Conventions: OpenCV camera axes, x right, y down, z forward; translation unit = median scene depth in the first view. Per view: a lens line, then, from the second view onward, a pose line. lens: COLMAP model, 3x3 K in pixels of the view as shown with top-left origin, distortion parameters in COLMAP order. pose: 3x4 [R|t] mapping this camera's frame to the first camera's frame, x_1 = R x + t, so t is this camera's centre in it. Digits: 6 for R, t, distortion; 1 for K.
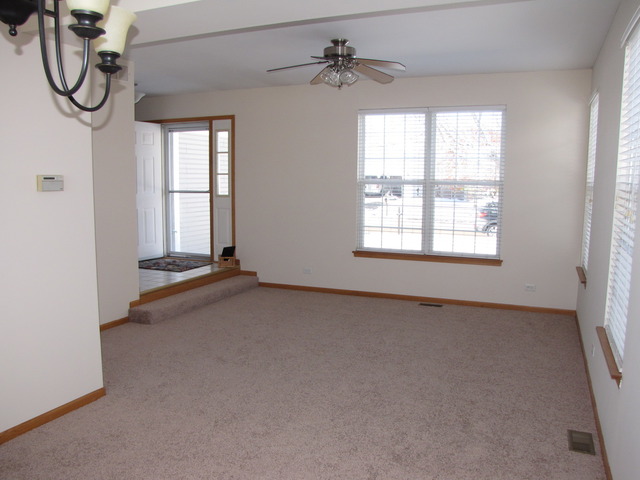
lens RADIAL K [[547.5, 0, 318.7], [0, 547.5, 241.8], [0, 0, 1]] dist [-0.070286, -0.004350]
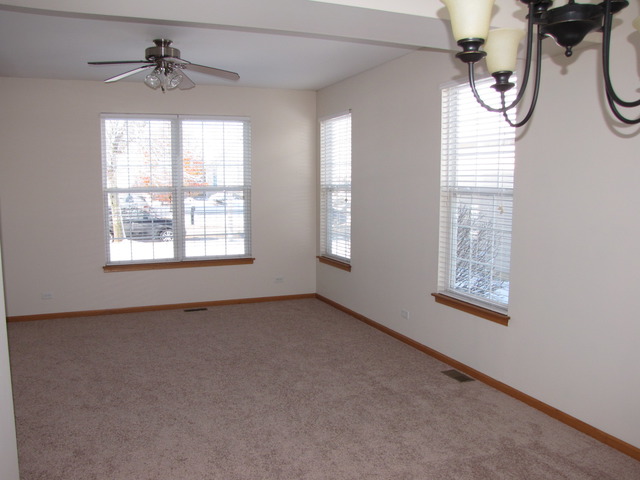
lens RADIAL K [[548.3, 0, 314.9], [0, 548.3, 250.8], [0, 0, 1]] dist [-0.198892, 0.187423]
pose [[0.713188, -0.096806, 0.694256, -0.358245], [0.090765, 0.994833, 0.045479, -0.020995], [-0.695072, 0.030579, 0.718290, 0.131748]]
